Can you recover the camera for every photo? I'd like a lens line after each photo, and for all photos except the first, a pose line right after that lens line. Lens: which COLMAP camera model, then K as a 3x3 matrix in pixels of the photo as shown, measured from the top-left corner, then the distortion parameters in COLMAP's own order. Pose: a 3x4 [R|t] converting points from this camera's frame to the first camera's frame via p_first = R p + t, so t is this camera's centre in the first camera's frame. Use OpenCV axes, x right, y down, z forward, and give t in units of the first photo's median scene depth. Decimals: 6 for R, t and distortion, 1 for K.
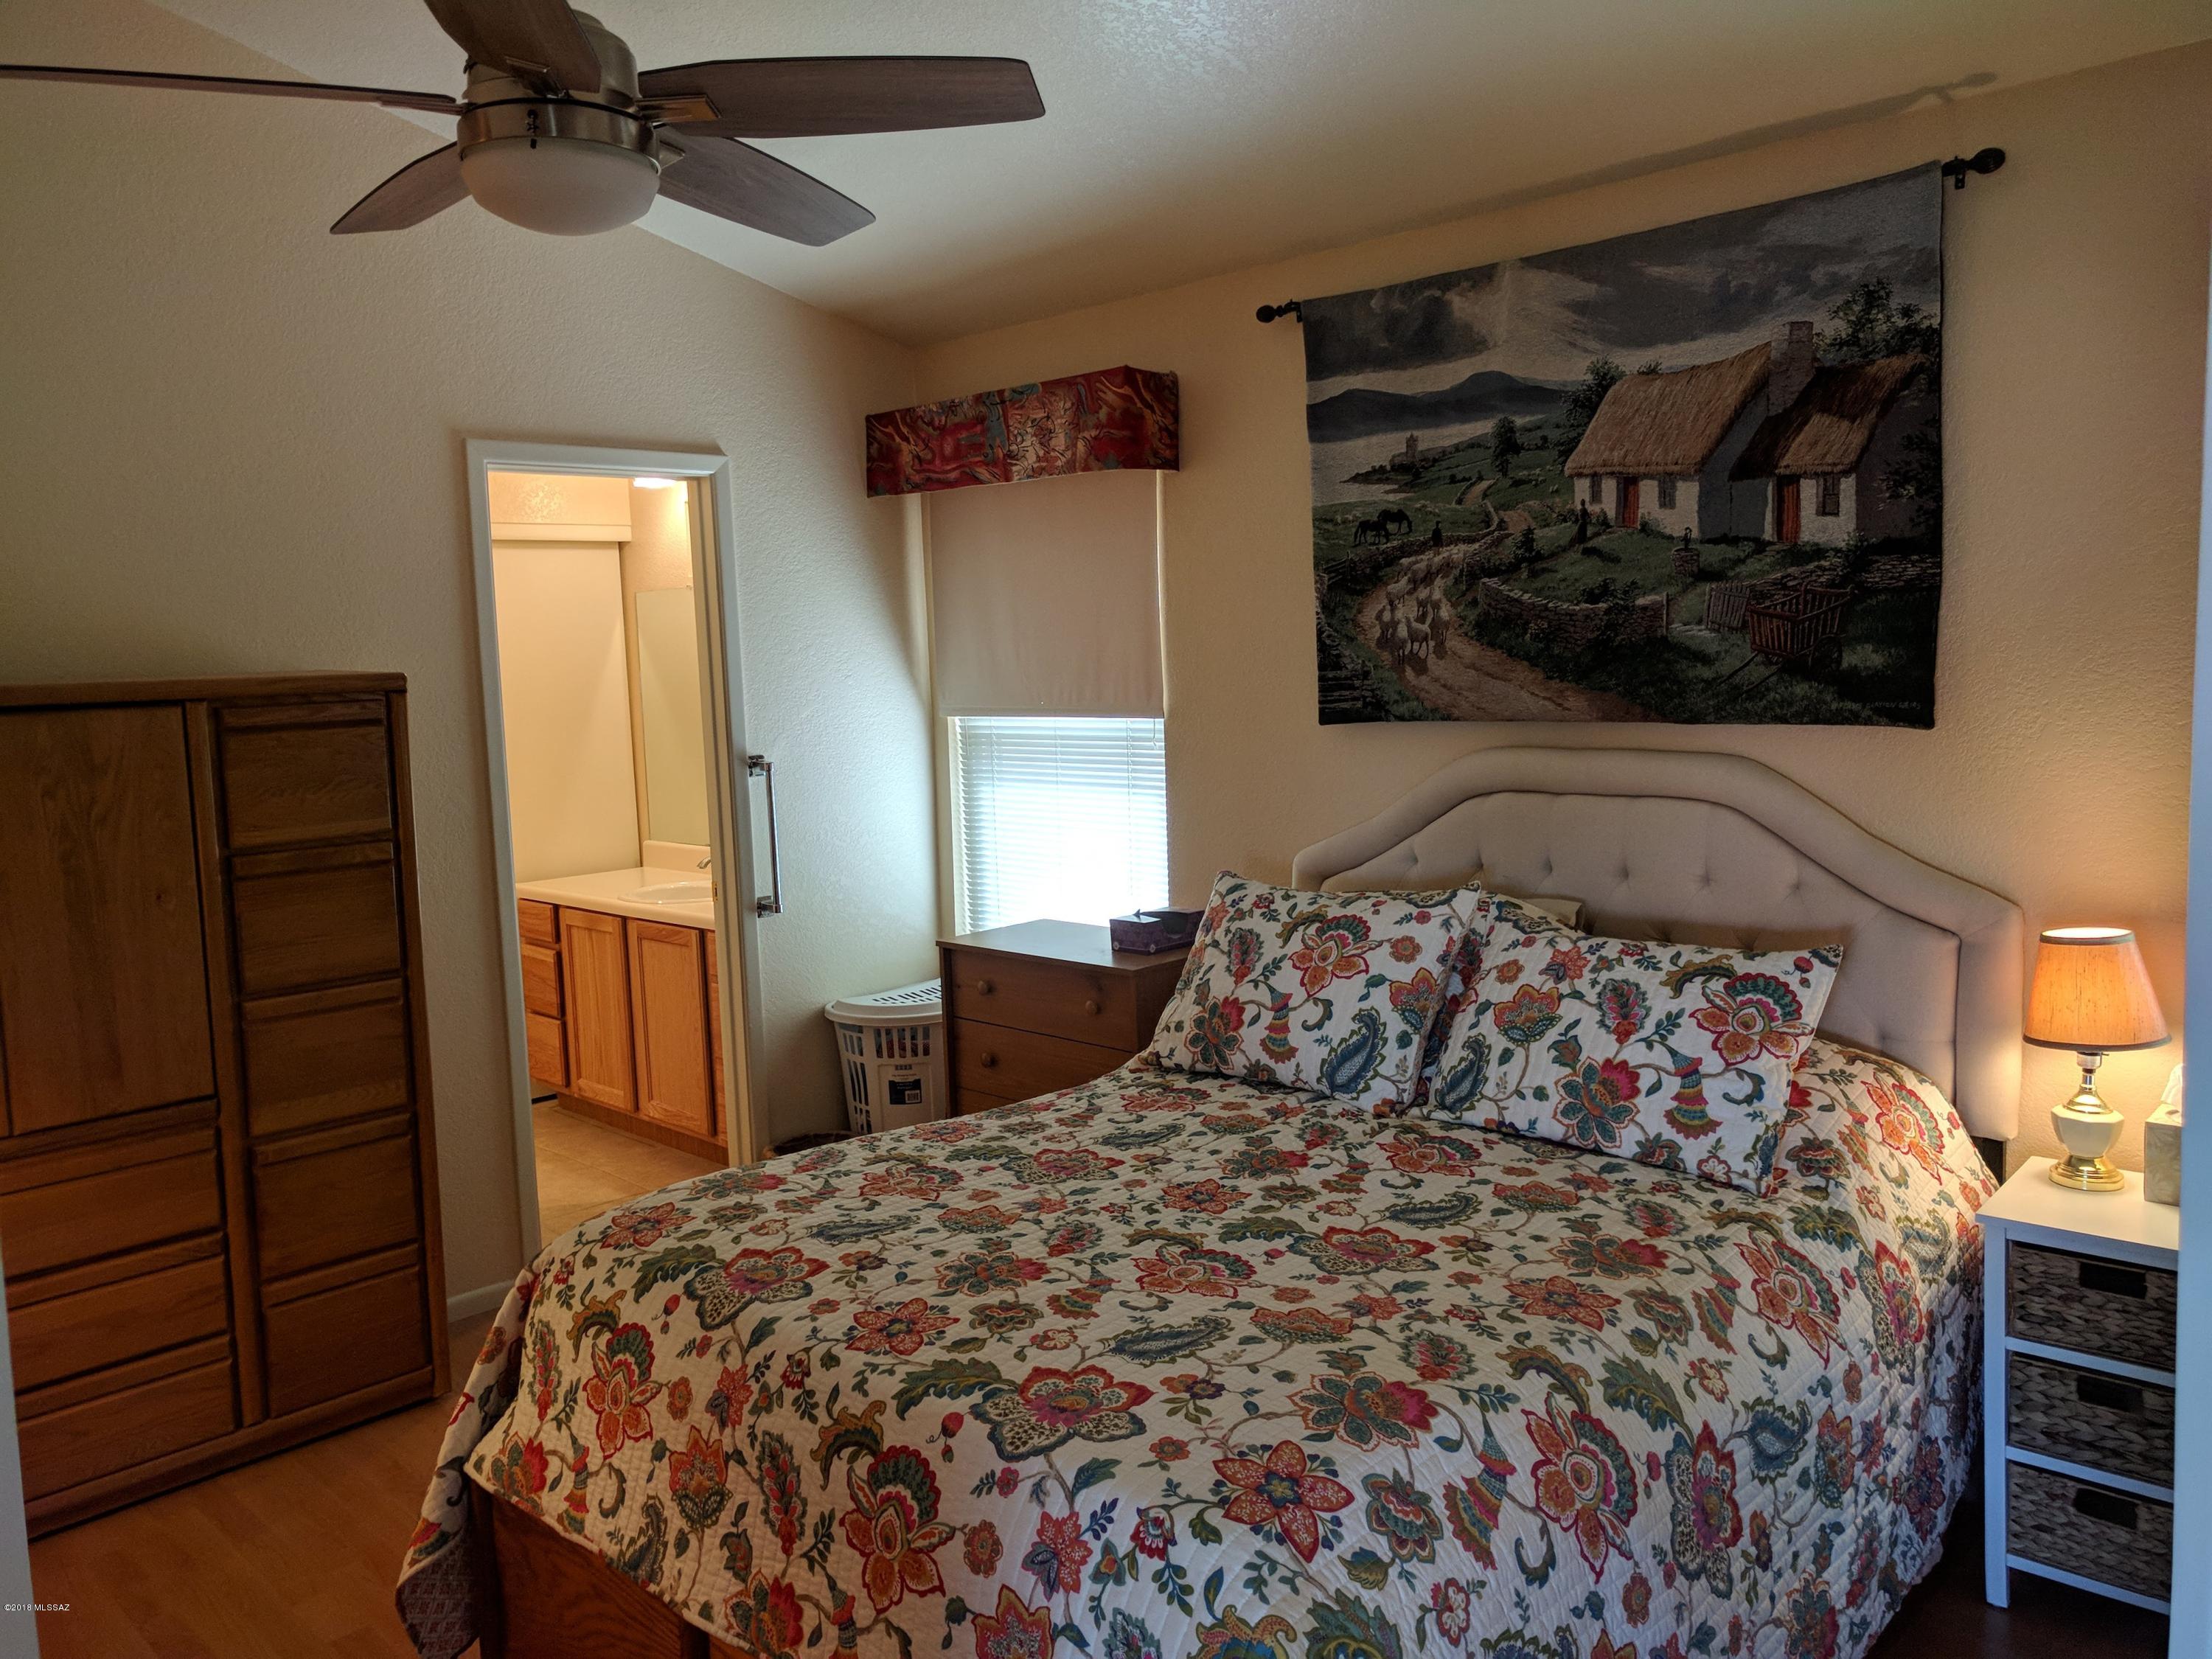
lens RADIAL K [[1678.7, 0, 1109.4], [0, 1678.7, 827.4], [0, 0, 1]] dist [0.011927, 0.015640]
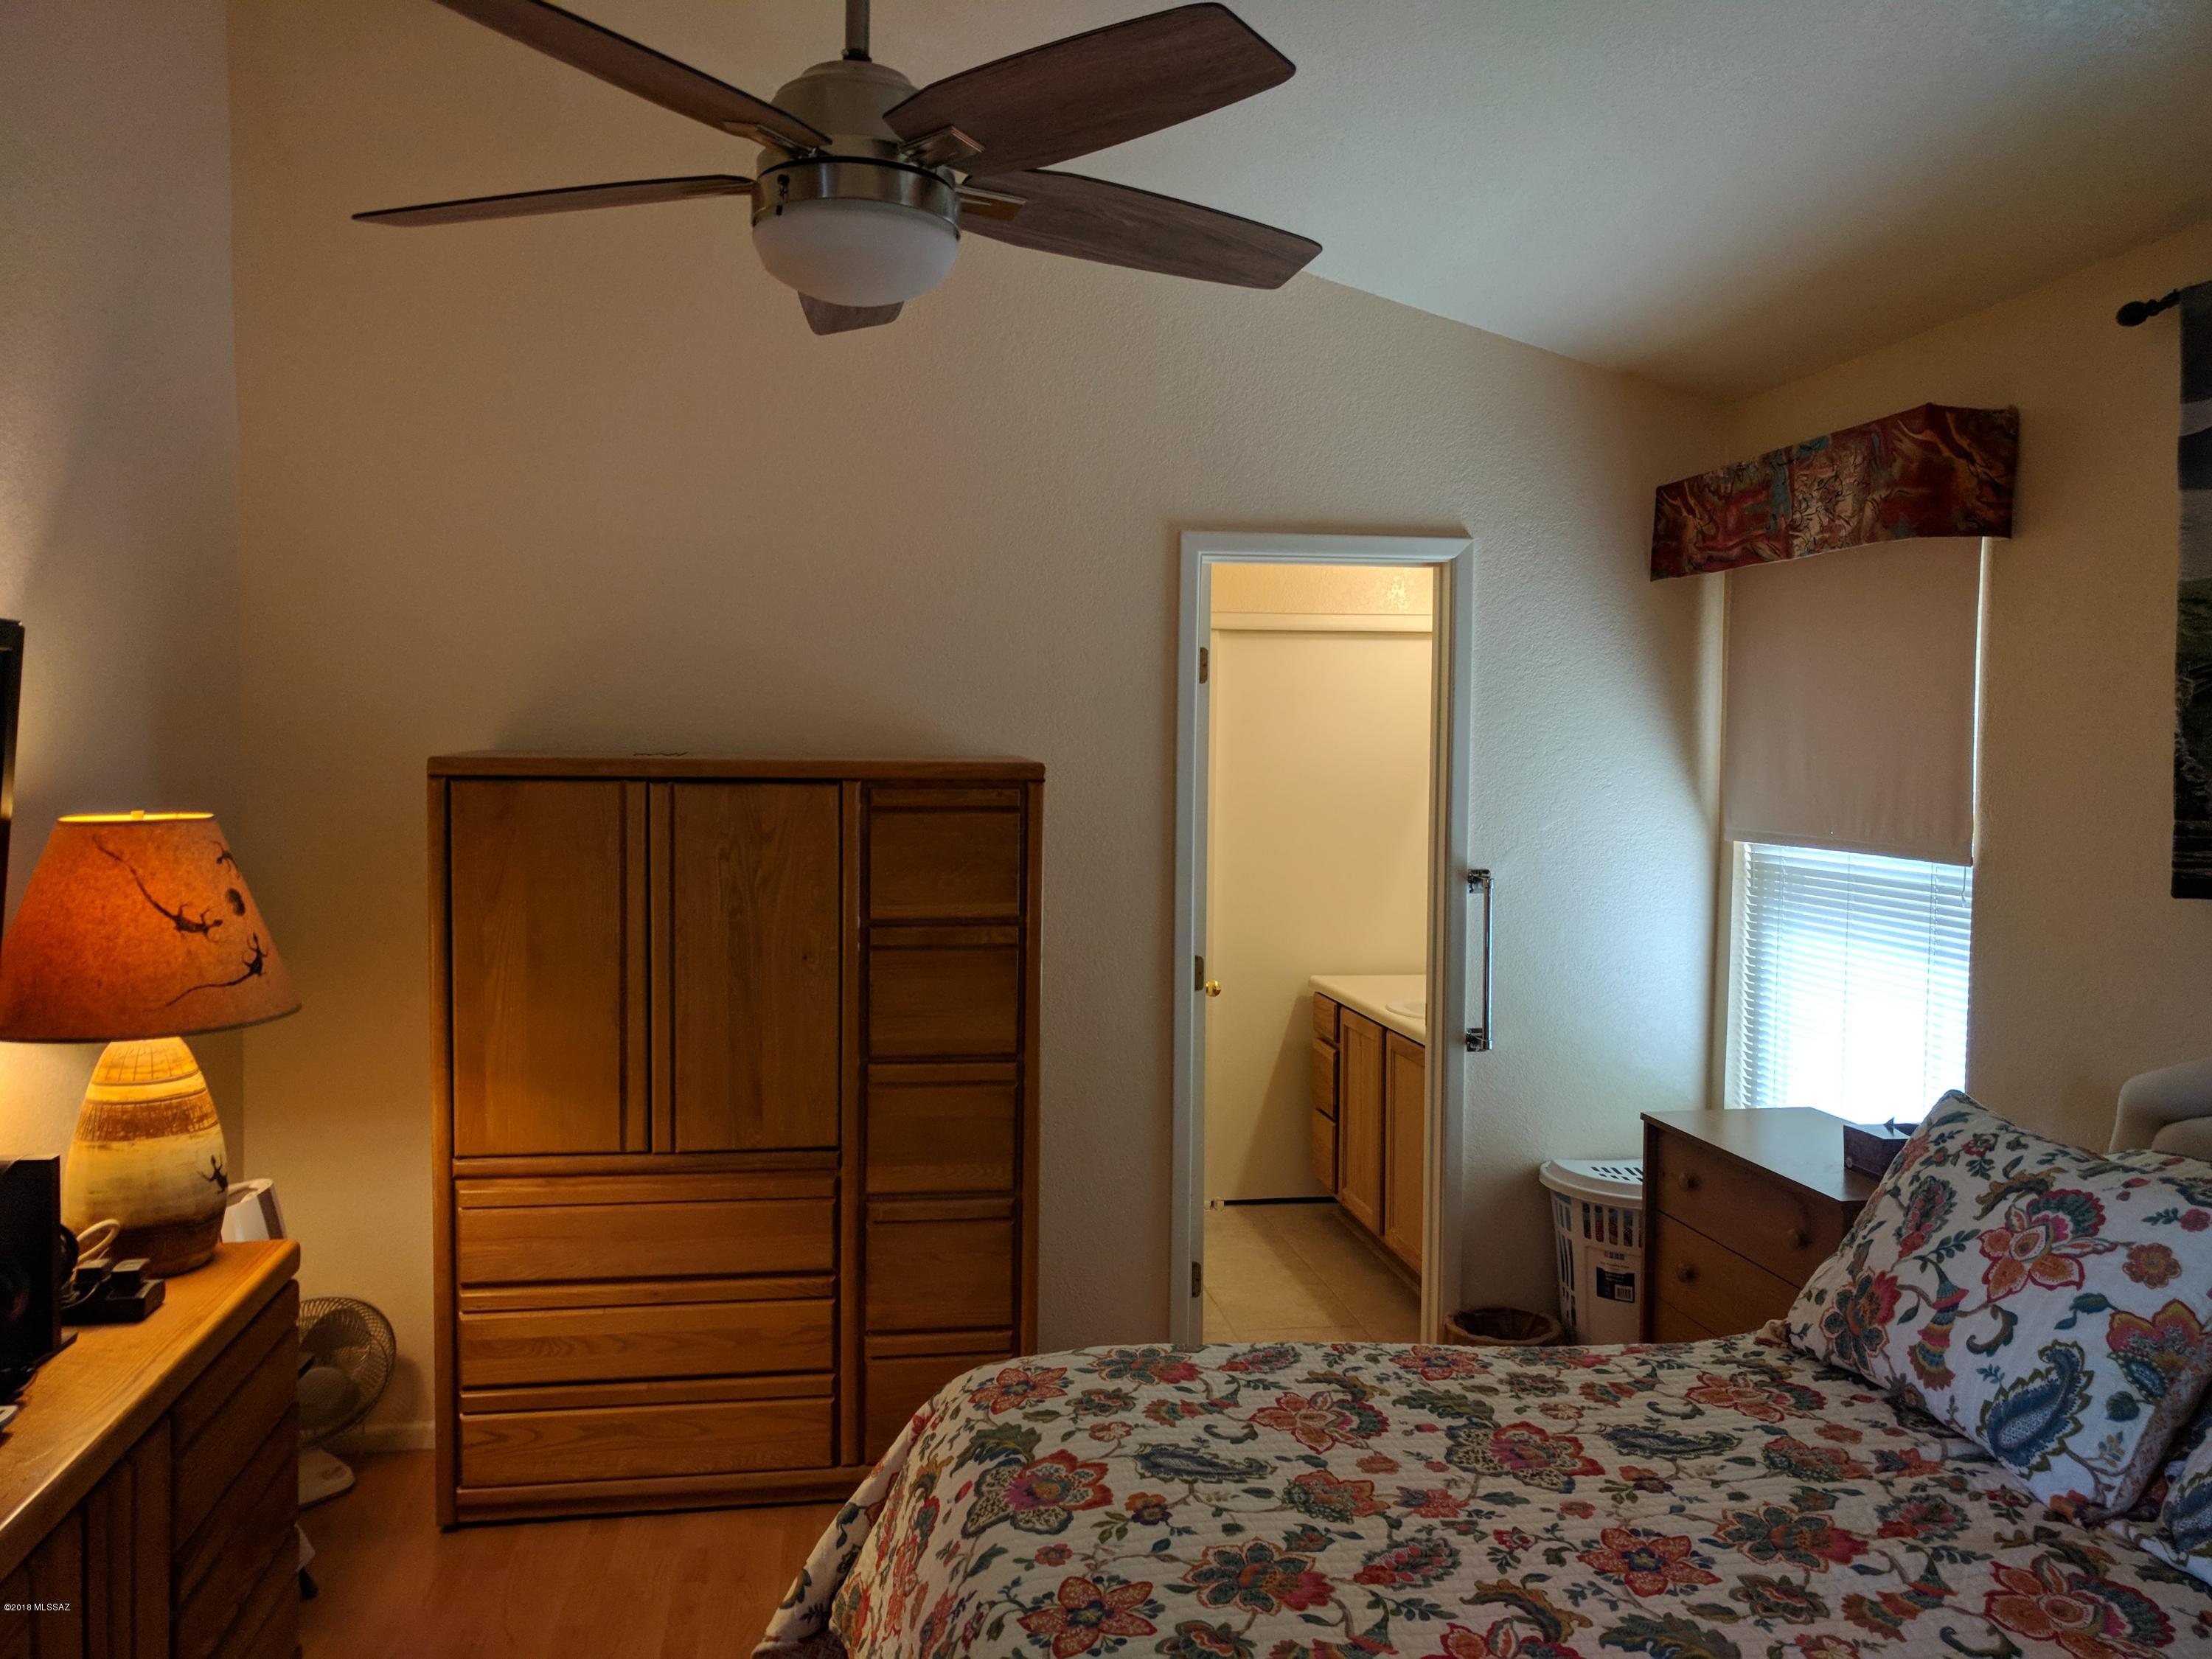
lens RADIAL K [[1678.7, 0, 1102.0], [0, 1678.7, 821.5], [0, 0, 1]] dist [0.011927, 0.015640]
pose [[0.802021, 0.068005, -0.593411, 0.216866], [-0.100538, 0.994692, -0.021890, -0.039394], [0.588773, 0.077216, 0.804602, 0.221002]]
